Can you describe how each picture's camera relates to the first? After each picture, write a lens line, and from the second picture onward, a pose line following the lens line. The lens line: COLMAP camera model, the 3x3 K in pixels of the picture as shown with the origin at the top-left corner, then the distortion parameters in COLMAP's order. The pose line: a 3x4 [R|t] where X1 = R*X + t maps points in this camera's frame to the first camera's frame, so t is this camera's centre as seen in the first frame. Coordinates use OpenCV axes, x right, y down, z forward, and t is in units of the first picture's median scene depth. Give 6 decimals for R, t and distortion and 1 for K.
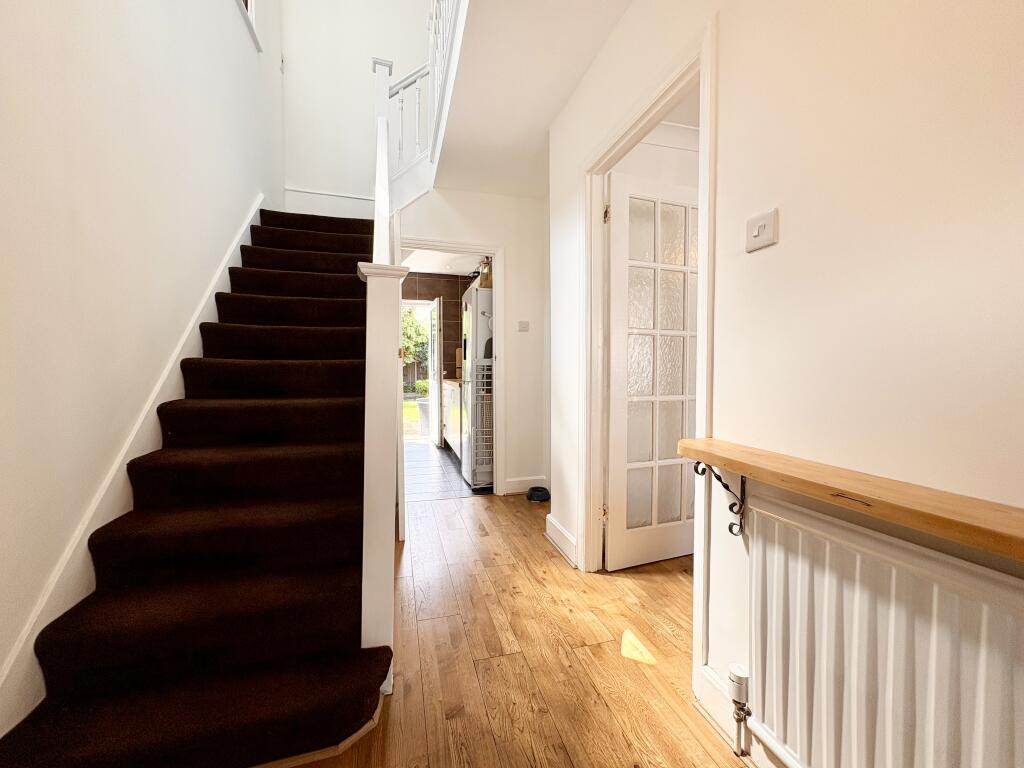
lens RADIAL K [[406.7, 0, 512.0], [0, 406.7, 384.0], [0, 0, 1]] dist [-0.000864, 0.000686]
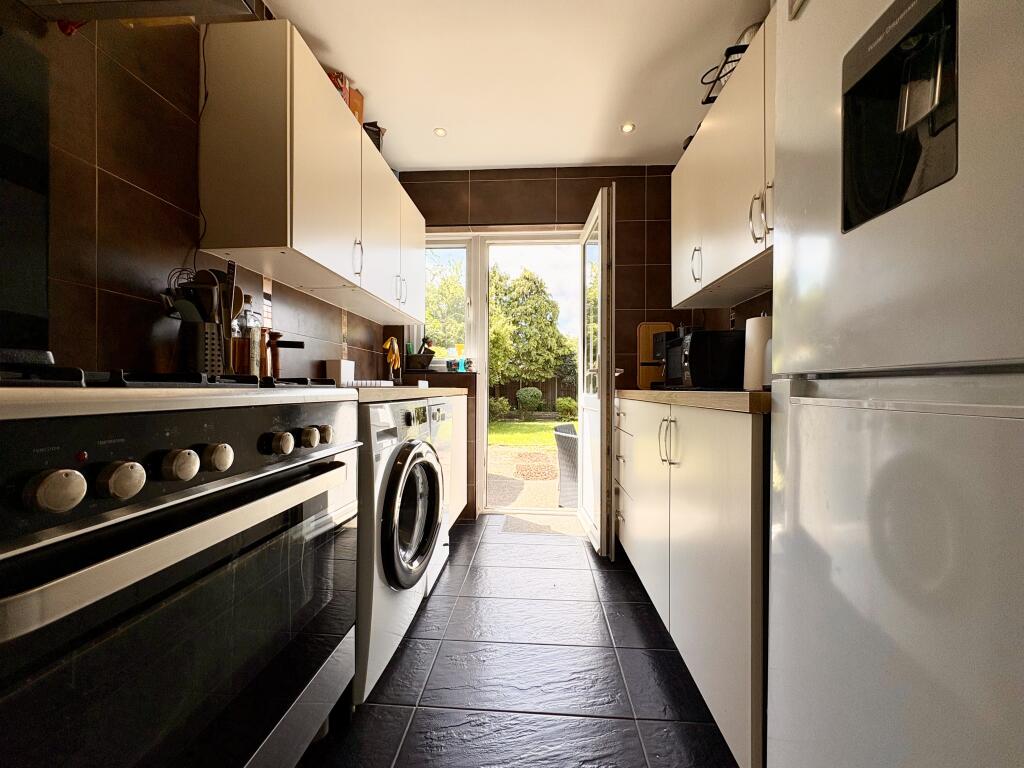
lens RADIAL K [[406.7, 0, 512.0], [0, 406.7, 384.0], [0, 0, 1]] dist [-0.000864, 0.000686]
pose [[0.941902, 0.005571, -0.335841, -0.031845], [-0.021253, 0.998847, -0.043037, 0.000864], [0.335215, 0.047674, 0.940935, 0.141255]]
